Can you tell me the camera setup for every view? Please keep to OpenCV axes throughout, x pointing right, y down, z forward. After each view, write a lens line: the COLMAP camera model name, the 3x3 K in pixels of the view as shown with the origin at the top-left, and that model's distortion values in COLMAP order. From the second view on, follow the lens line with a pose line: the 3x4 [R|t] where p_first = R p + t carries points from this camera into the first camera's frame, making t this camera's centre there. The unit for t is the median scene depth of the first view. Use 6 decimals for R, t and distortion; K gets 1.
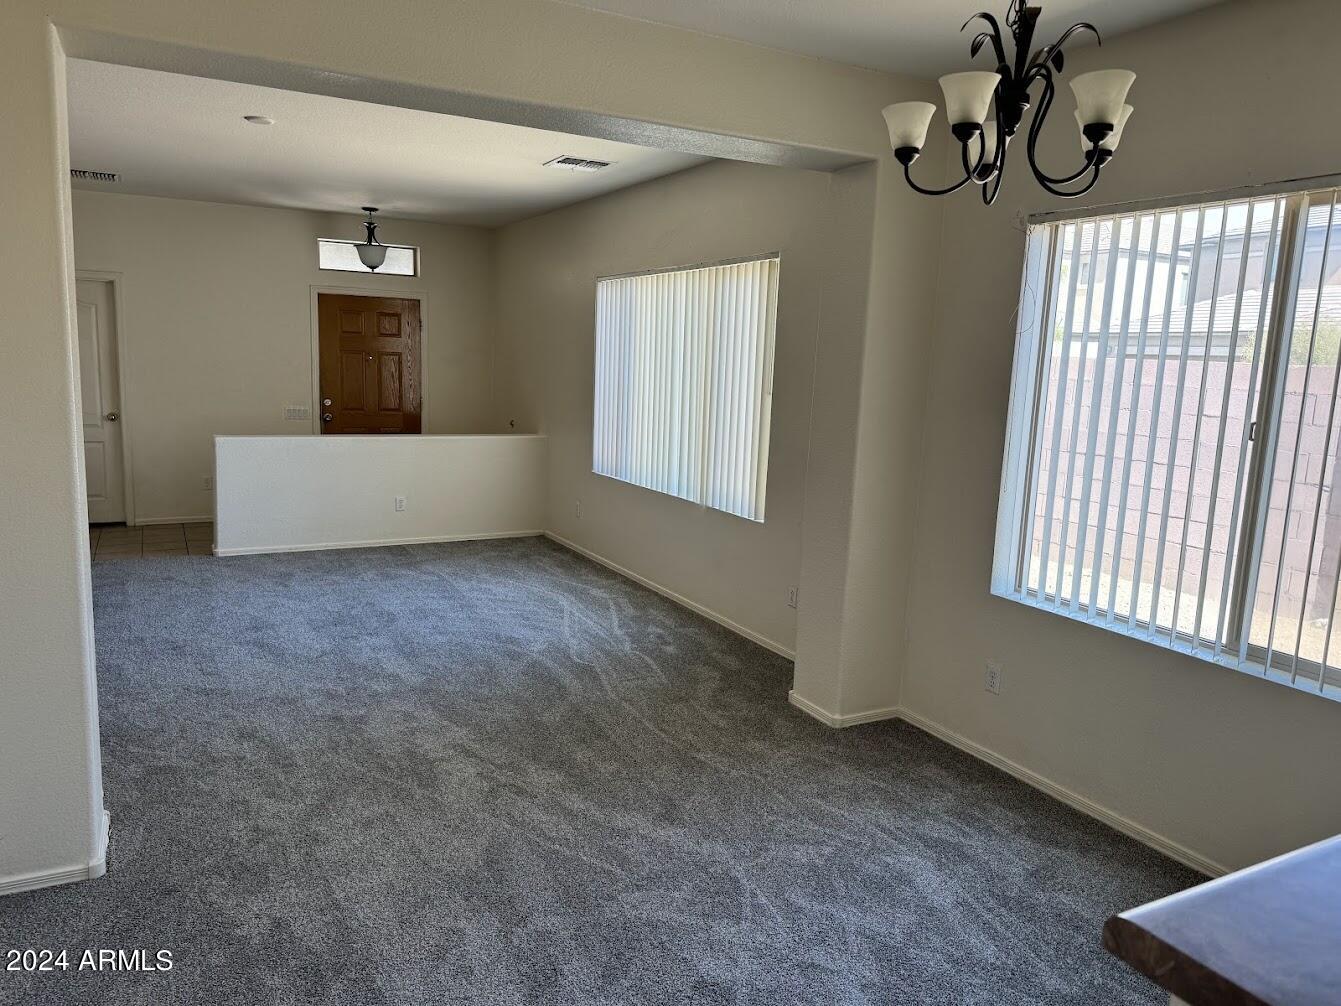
lens RADIAL K [[965.1, 0, 670.1], [0, 965.1, 511.1], [0, 0, 1]] dist [0.100532, -0.120530]
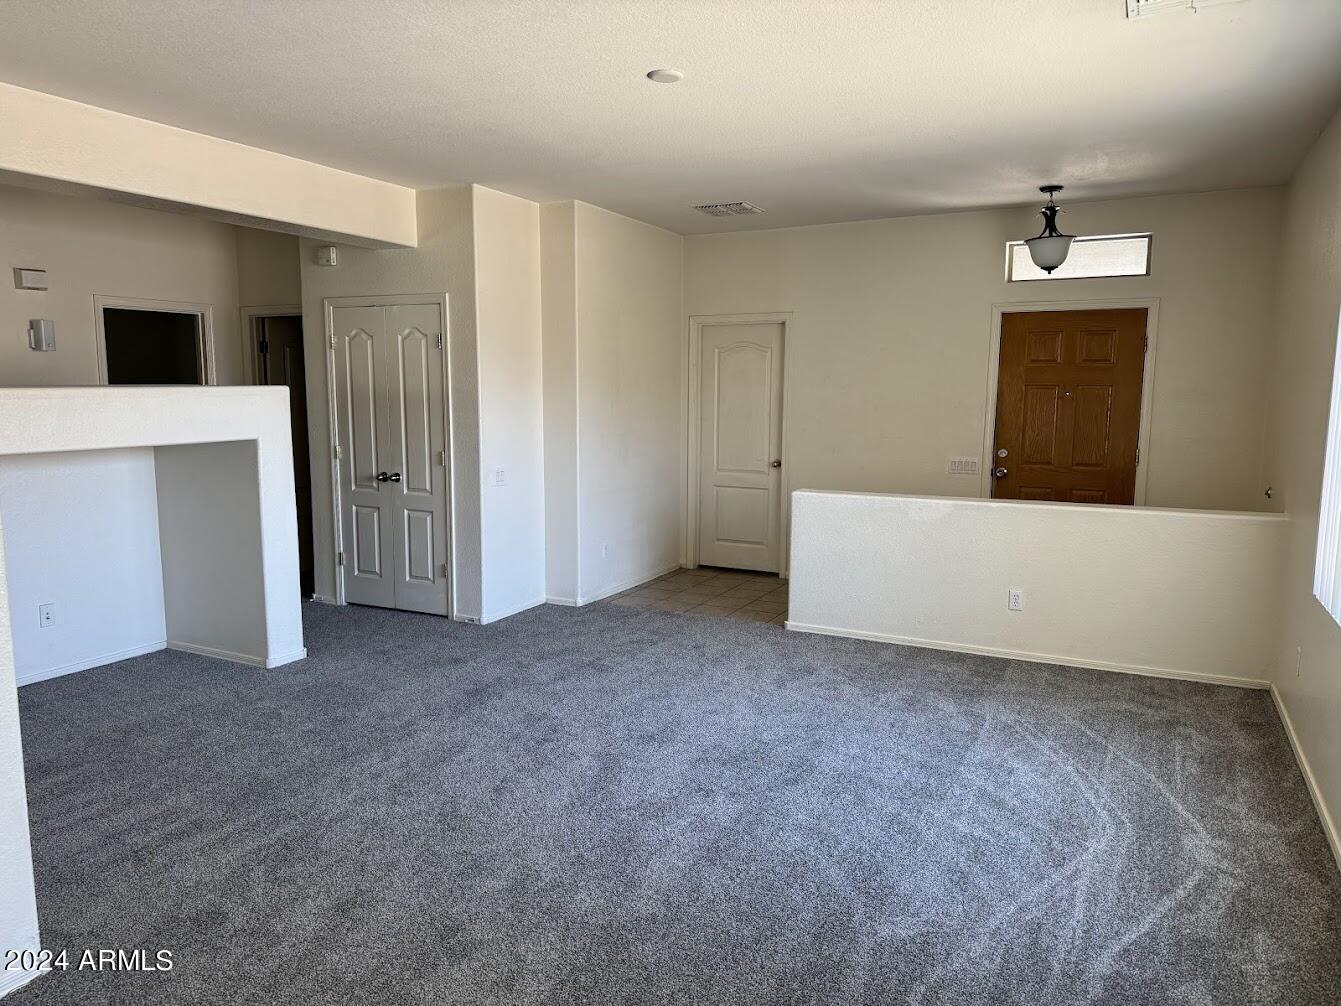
lens RADIAL K [[945.5, 0, 670.5], [0, 945.5, 503.0], [0, 0, 1]] dist [0.074116, -0.096011]
pose [[0.568014, 0.067069, -0.820282, 0.151577], [-0.116360, 0.993207, 0.000633, -0.054170], [0.814752, 0.095089, 0.571959, 0.459737]]
